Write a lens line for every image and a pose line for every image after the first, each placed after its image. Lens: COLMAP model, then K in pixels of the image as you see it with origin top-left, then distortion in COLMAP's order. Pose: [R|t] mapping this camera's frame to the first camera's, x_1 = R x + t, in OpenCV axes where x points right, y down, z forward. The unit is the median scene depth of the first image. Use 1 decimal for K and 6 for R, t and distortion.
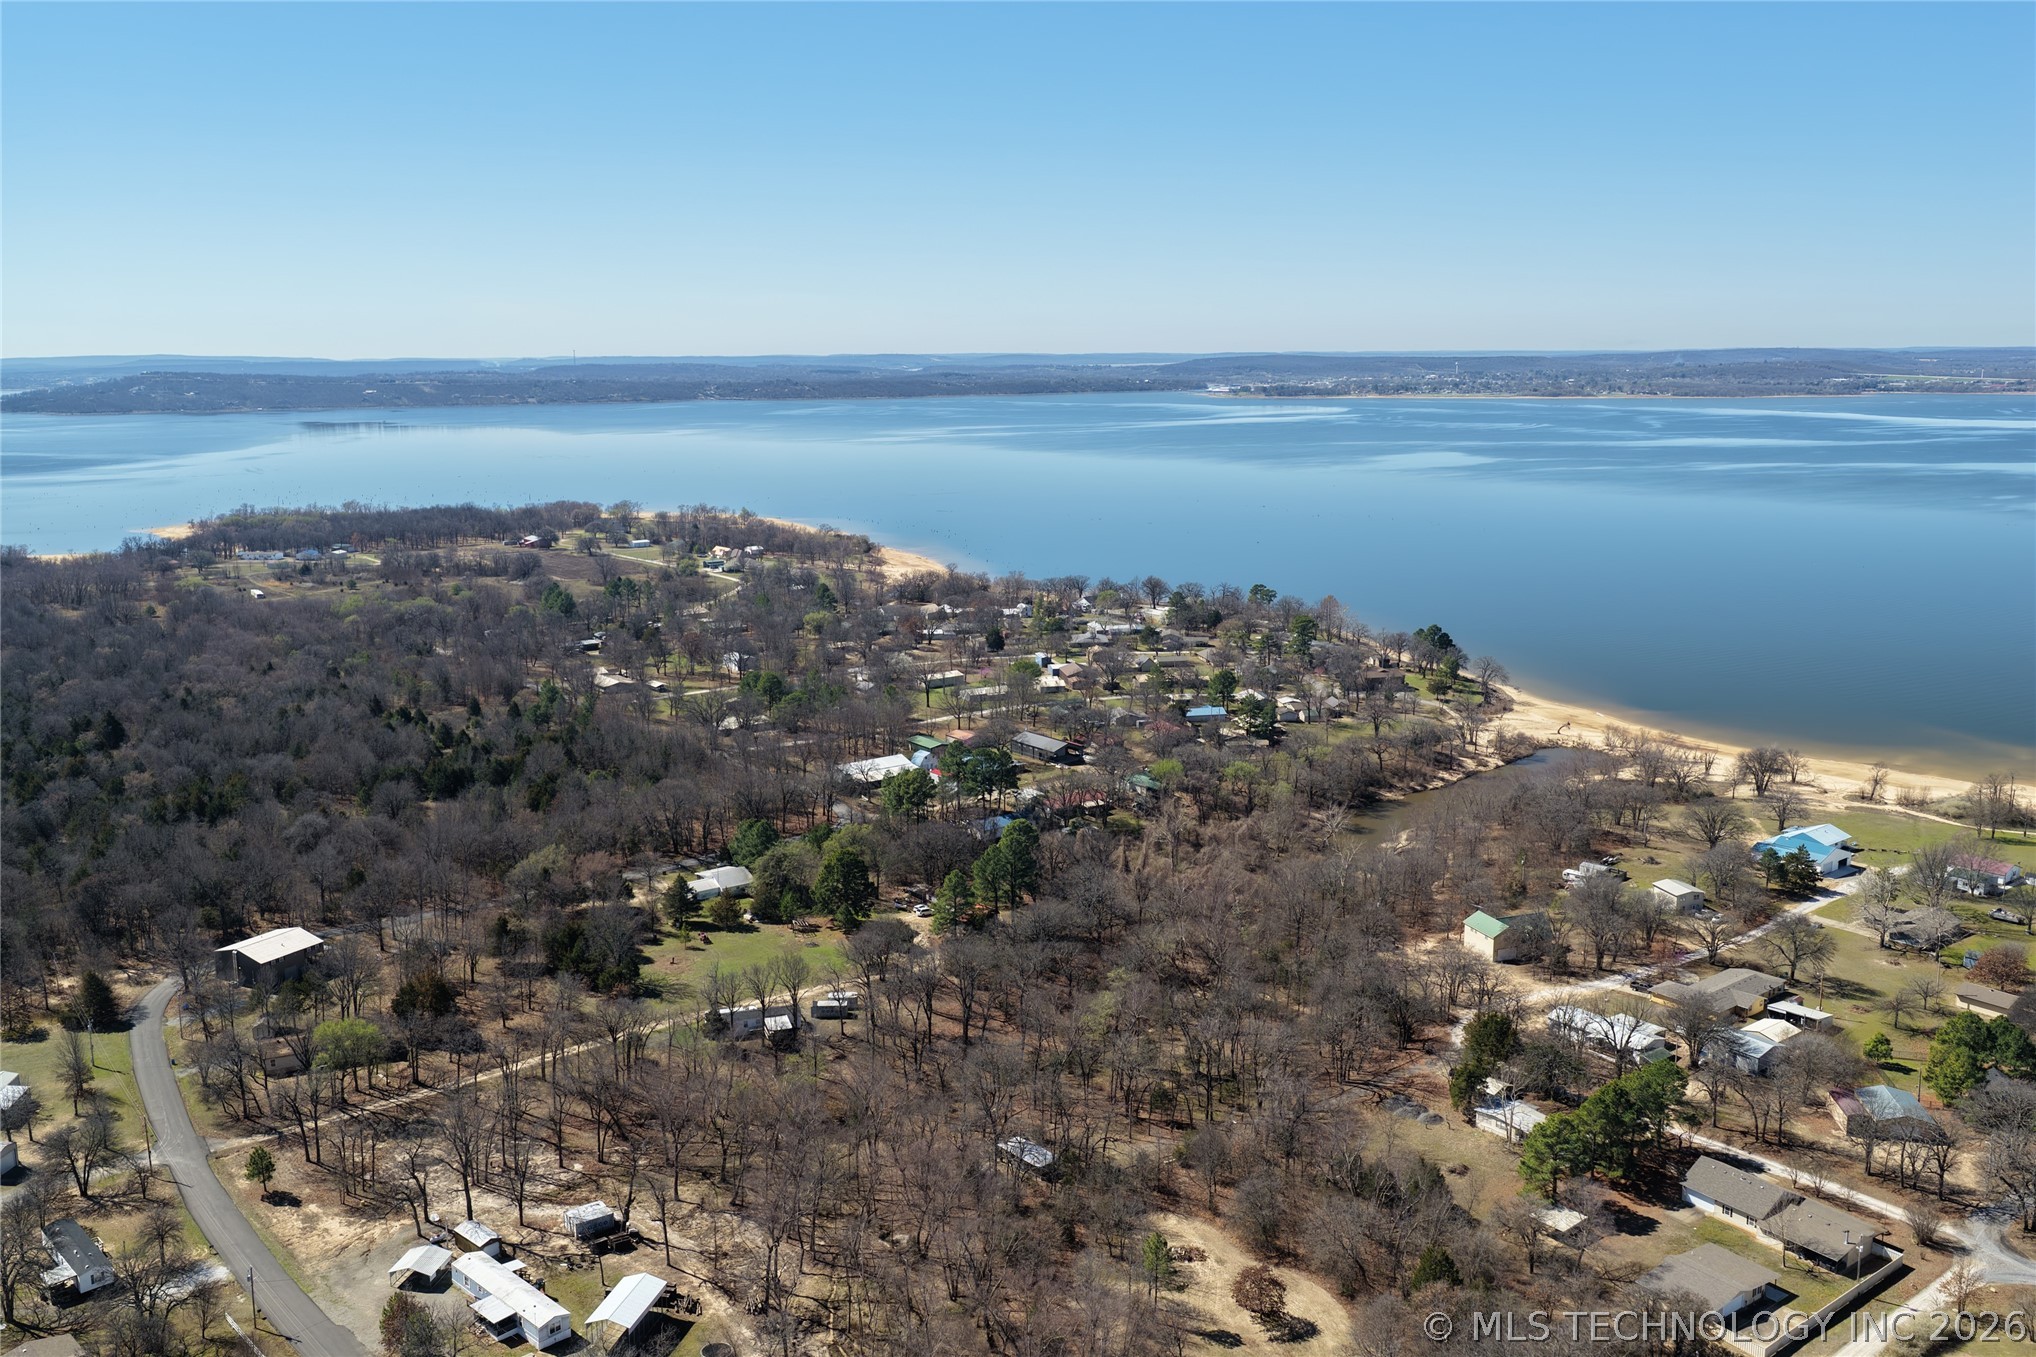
lens RADIAL K [[1680.1, 0, 1020.7], [0, 1680.1, 685.8], [0, 0, 1]] dist [-0.006936, 0.017745]
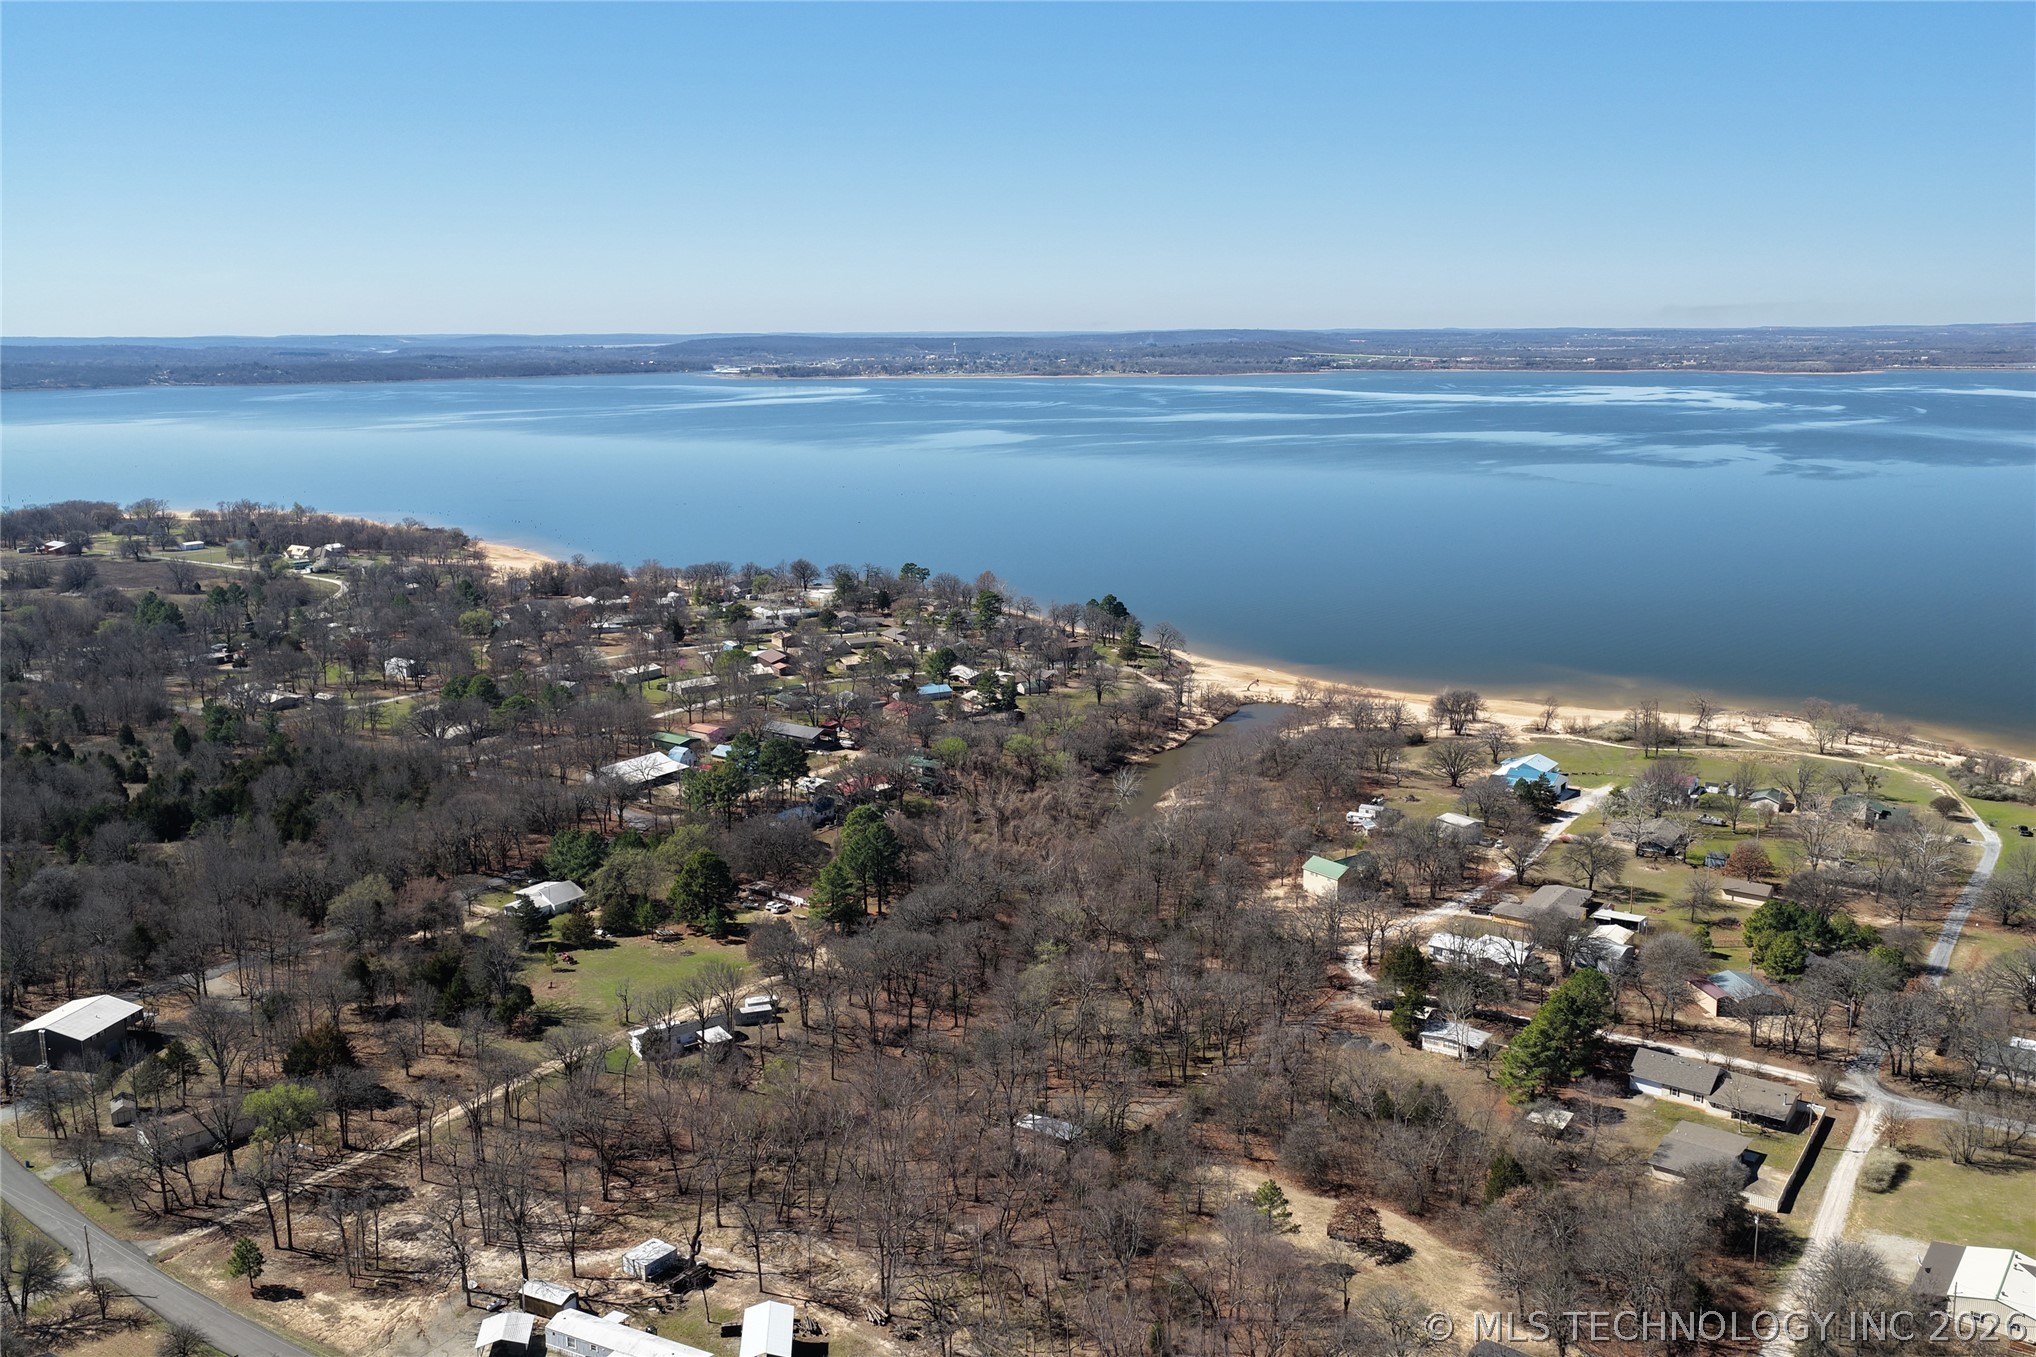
lens RADIAL K [[1680.1, 0, 1020.7], [0, 1680.1, 685.8], [0, 0, 1]] dist [-0.006936, 0.017745]
pose [[0.955204, -0.059879, 0.289826, -0.155779], [0.056718, 0.998204, 0.019299, -0.004187], [-0.290461, -0.001996, 0.956885, 0.021422]]
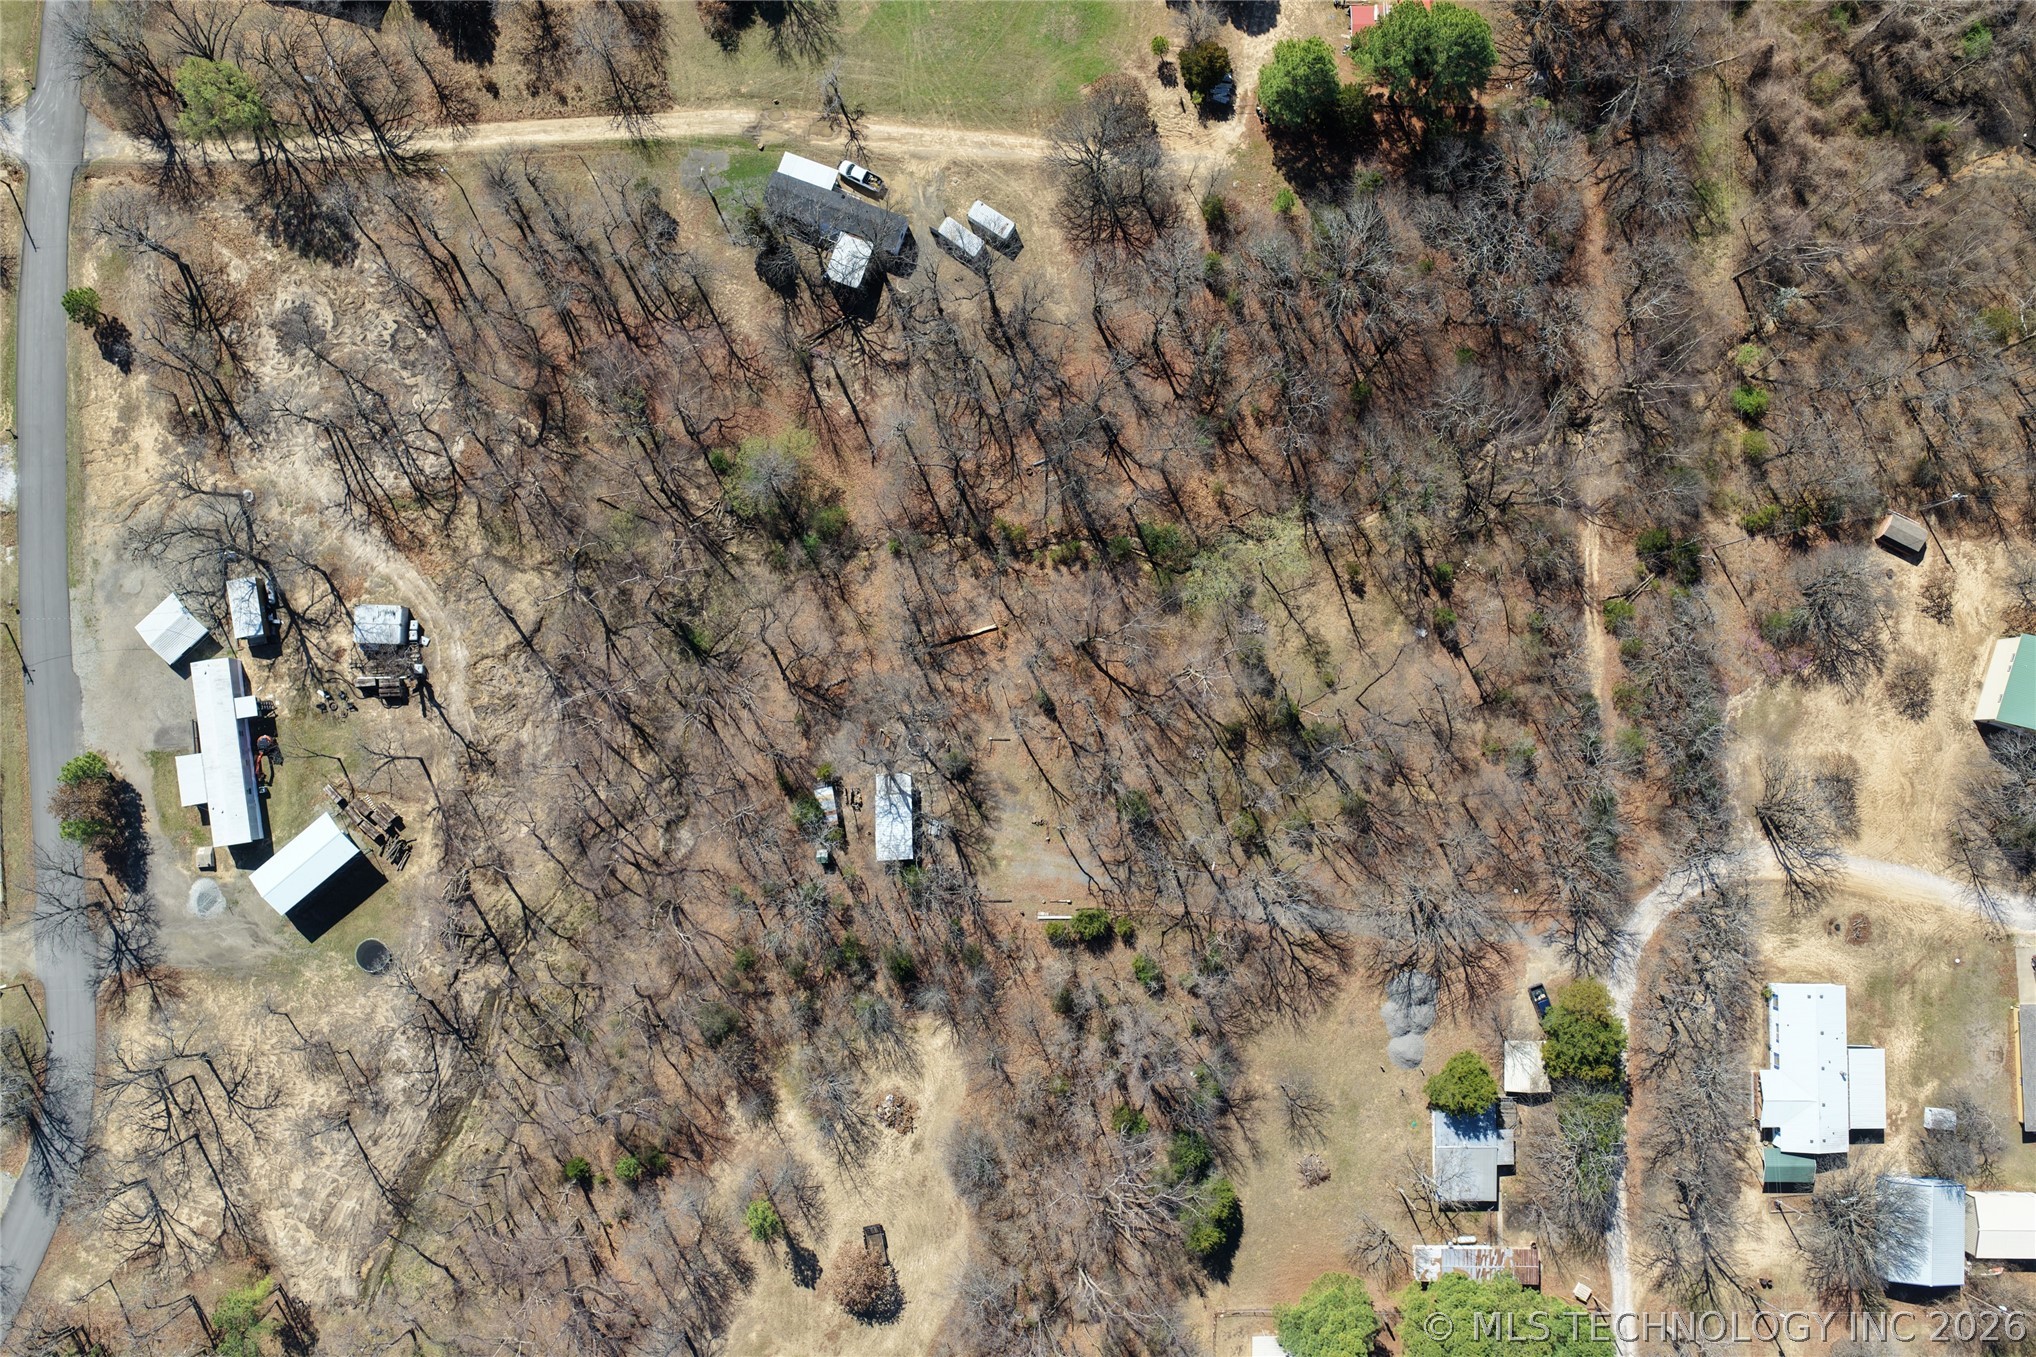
lens RADIAL K [[1680.1, 0, 1020.7], [0, 1680.1, 685.8], [0, 0, 1]] dist [-0.006936, 0.017745]
pose [[0.788868, 0.614213, -0.020717, 0.015842], [-0.130409, 0.200243, 0.971028, -0.266539], [0.600567, -0.763312, 0.238064, 0.484042]]
